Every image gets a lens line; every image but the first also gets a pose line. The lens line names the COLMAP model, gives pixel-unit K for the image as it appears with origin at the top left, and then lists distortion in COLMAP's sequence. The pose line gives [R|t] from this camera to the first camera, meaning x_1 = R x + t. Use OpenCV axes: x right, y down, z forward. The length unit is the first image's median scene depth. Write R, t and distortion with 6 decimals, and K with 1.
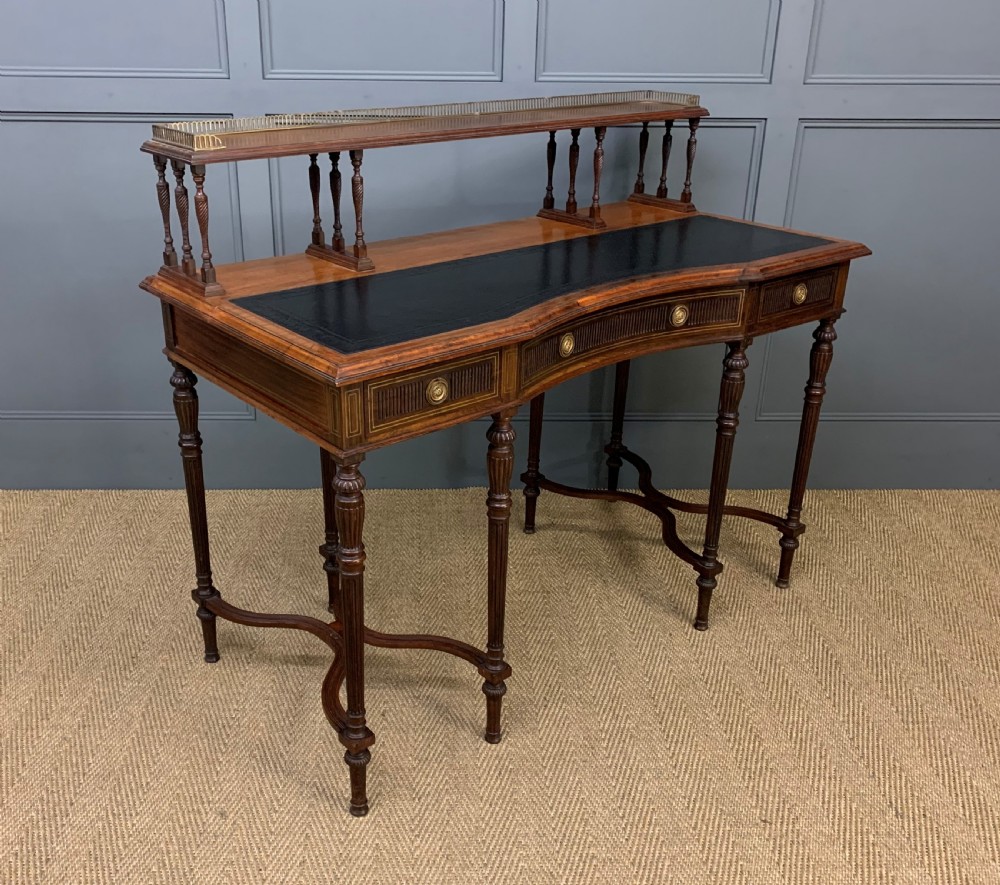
lens RADIAL K [[1061.7, 0, 460.2], [0, 1061.7, 438.7], [0, 0, 1]] dist [0.029565, 0.000000]
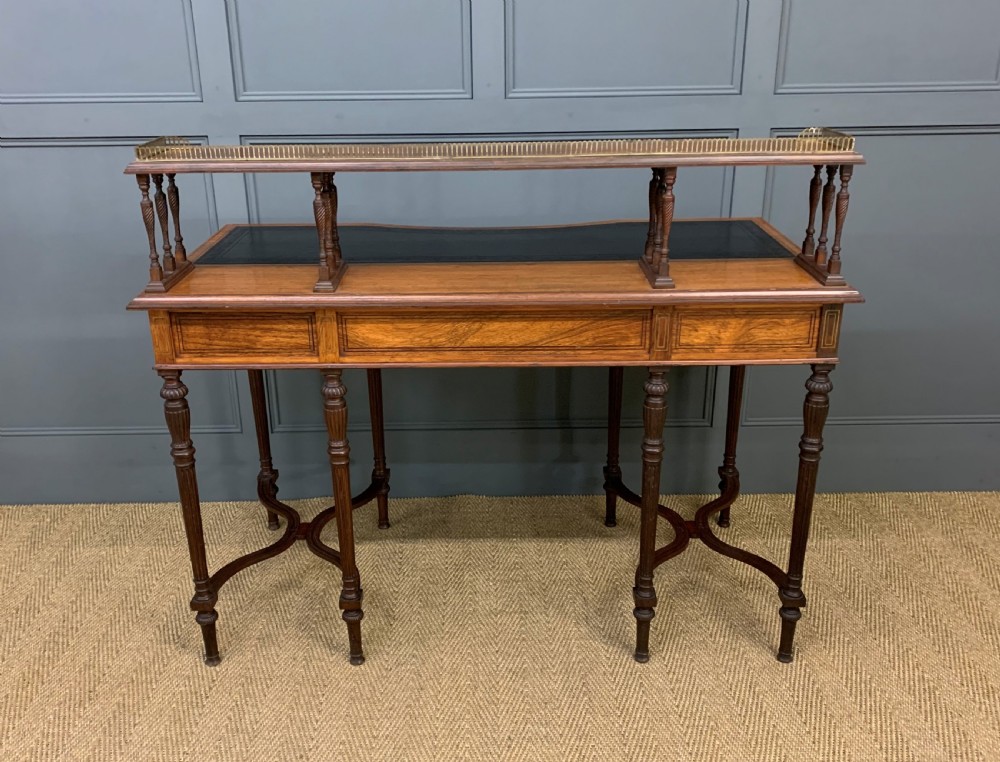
lens RADIAL K [[974.0, 0, 487.3], [0, 974.0, 364.3], [0, 0, 1]] dist [0.016240, 0.000000]
pose [[0.999497, -0.016468, -0.027101, 0.080934], [0.015218, 0.998839, -0.045701, -0.045255], [0.027822, 0.045266, 0.998587, 0.098535]]
